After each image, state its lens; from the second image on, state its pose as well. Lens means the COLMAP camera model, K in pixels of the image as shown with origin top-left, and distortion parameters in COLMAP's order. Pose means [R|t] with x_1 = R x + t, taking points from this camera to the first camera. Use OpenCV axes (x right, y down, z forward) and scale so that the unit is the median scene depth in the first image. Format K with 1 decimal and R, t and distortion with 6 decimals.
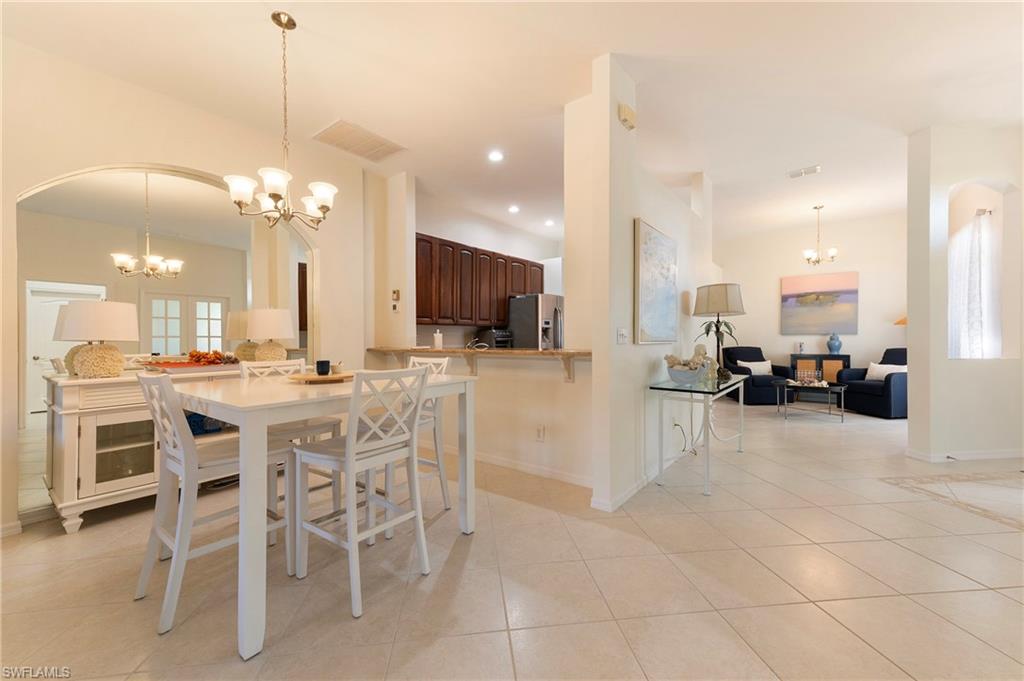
lens RADIAL K [[408.3, 0, 506.6], [0, 408.3, 341.0], [0, 0, 1]] dist [0.018446, -0.000072]
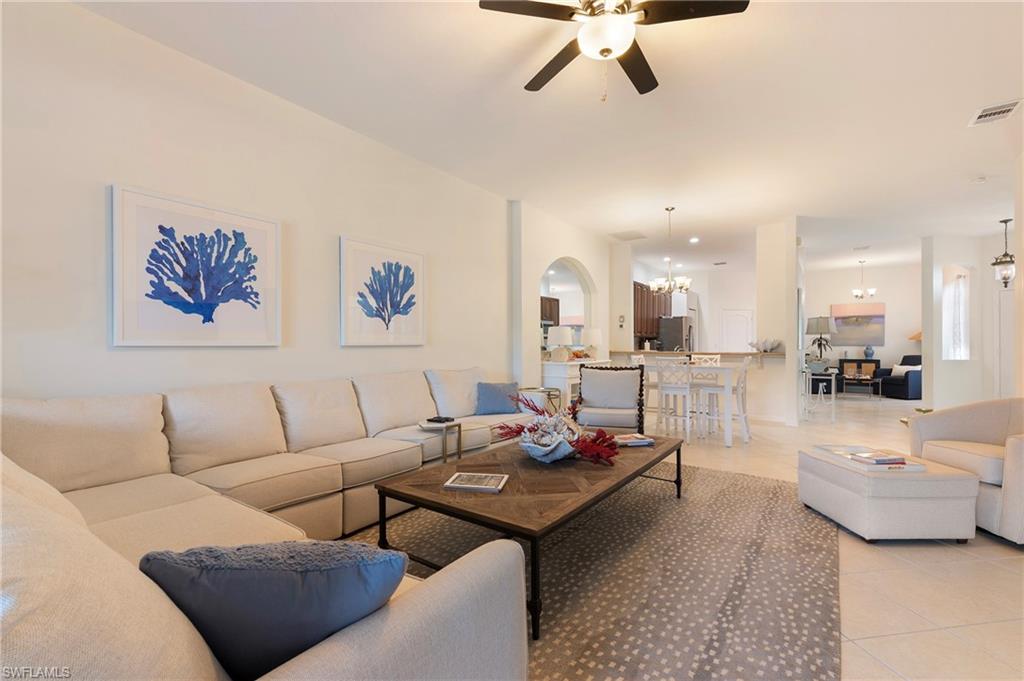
lens RADIAL K [[434.3, 0, 516.2], [0, 434.3, 345.5], [0, 0, 1]] dist [0.000061, -0.000028]
pose [[0.999195, 0.010421, 0.038751, -0.526061], [-0.010158, 0.999924, -0.006984, 0.007288], [-0.038821, 0.006585, 0.999224, -0.495888]]
